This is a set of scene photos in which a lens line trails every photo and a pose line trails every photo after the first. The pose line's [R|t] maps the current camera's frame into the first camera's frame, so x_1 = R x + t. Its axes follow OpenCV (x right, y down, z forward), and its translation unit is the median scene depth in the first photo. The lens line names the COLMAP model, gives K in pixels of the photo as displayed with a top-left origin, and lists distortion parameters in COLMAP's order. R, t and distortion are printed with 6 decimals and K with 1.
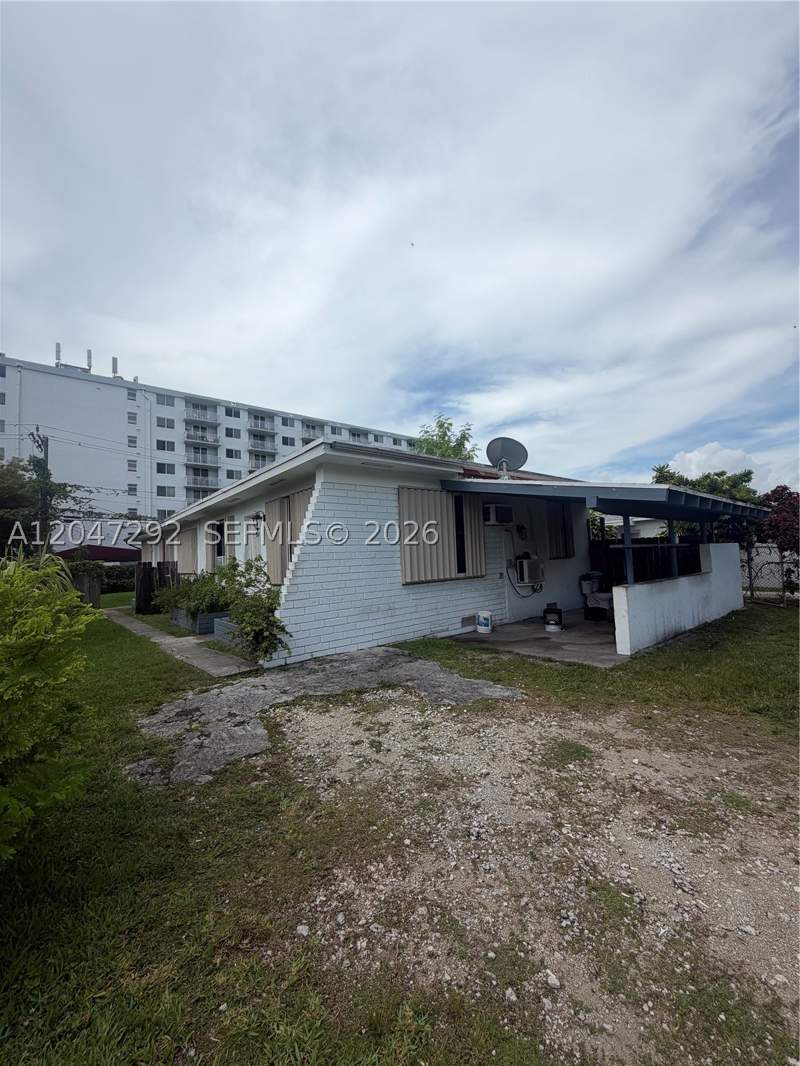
lens RADIAL K [[426.3, 0, 397.1], [0, 426.3, 532.0], [0, 0, 1]] dist [0.000211, 0.000104]
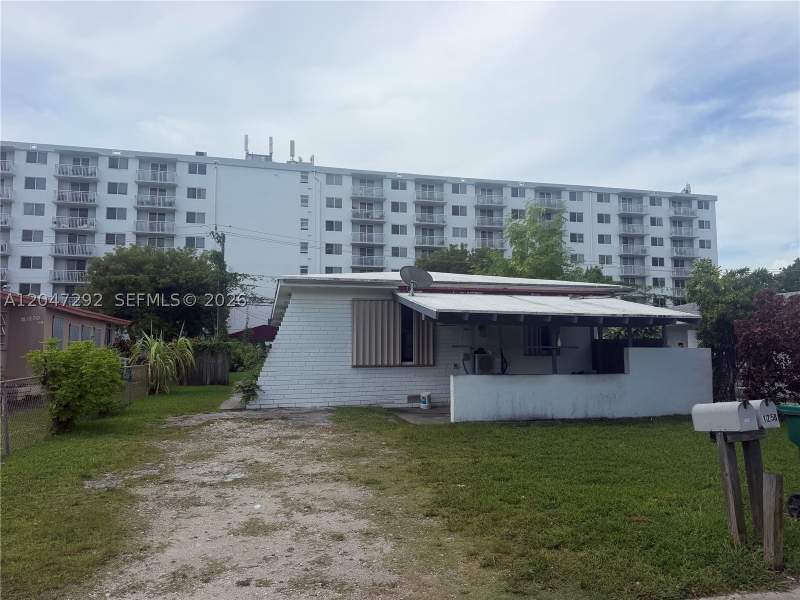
lens RADIAL K [[556.7, 0, 403.1], [0, 556.7, 303.0], [0, 0, 1]] dist [0.143372, -0.262942]
pose [[0.904889, 0.005310, -0.425615, 0.172602], [-0.010418, 0.999899, -0.009674, -0.013763], [0.425520, 0.013188, 0.904853, -0.114375]]
